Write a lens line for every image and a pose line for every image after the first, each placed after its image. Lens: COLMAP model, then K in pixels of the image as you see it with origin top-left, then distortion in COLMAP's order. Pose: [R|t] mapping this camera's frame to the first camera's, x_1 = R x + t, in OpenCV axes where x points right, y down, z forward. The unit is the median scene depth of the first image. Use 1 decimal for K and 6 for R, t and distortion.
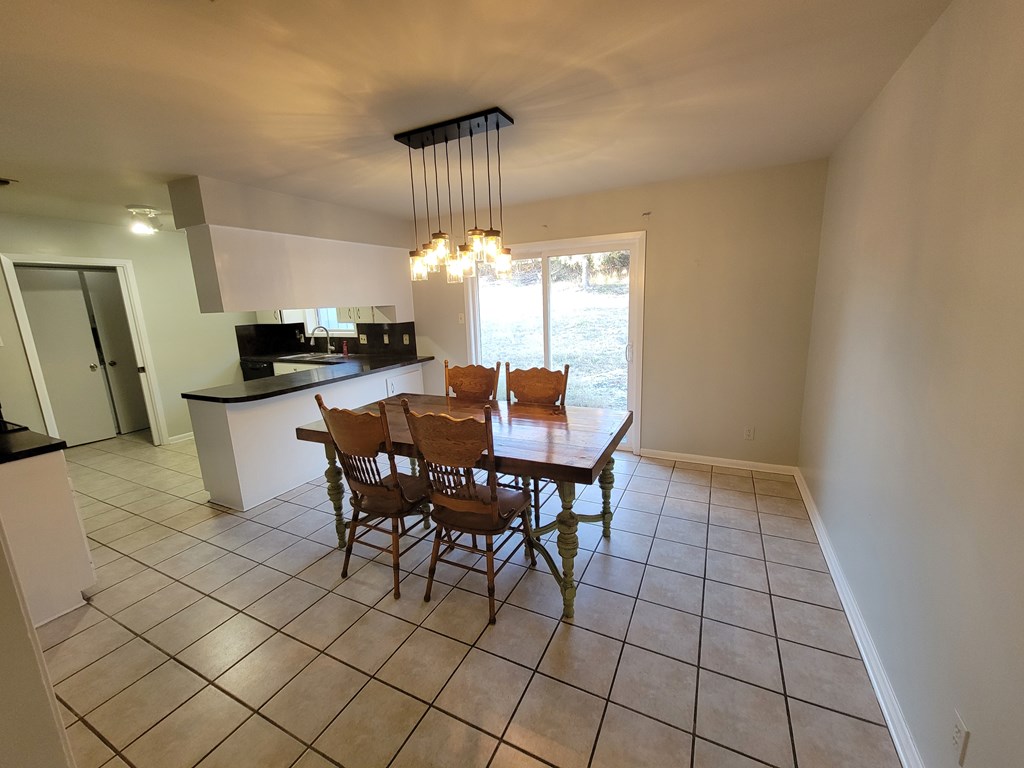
lens RADIAL K [[418.2, 0, 509.5], [0, 418.2, 385.9], [0, 0, 1]] dist [-0.003048, -0.000622]
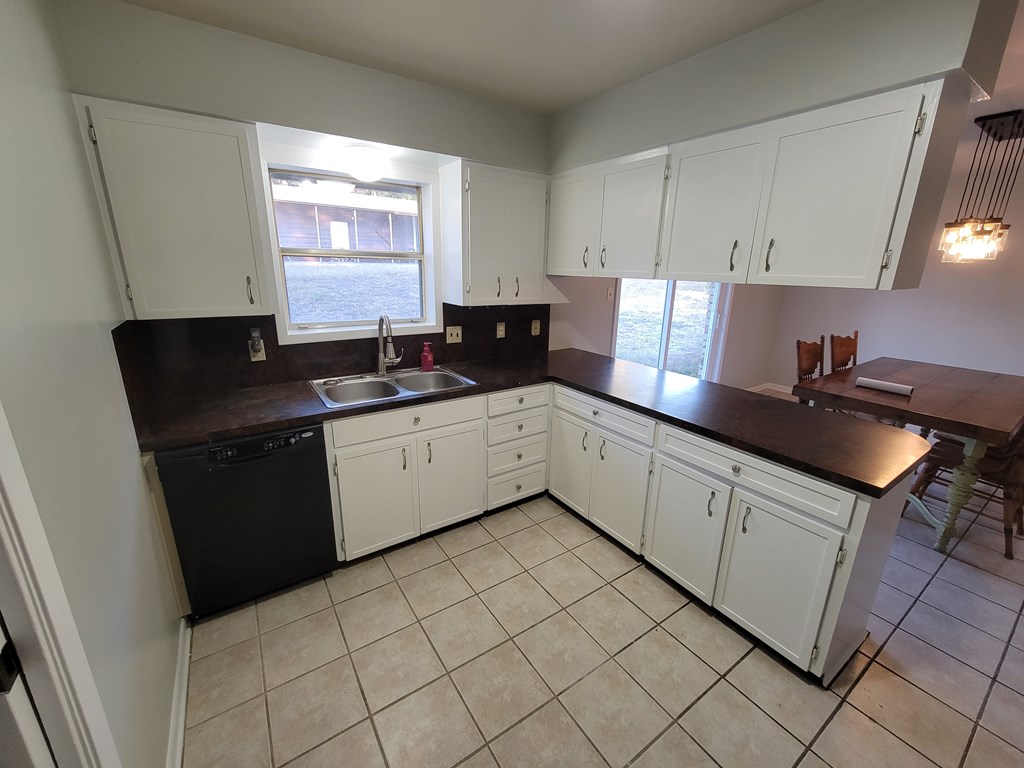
lens RADIAL K [[418.2, 0, 510.6], [0, 418.2, 382.0], [0, 0, 1]] dist [-0.003048, -0.000622]
pose [[0.490902, -0.189162, 0.850431, -0.791609], [0.140081, 0.980581, 0.137251, -0.116978], [-0.859879, 0.051753, 0.507867, 0.670996]]
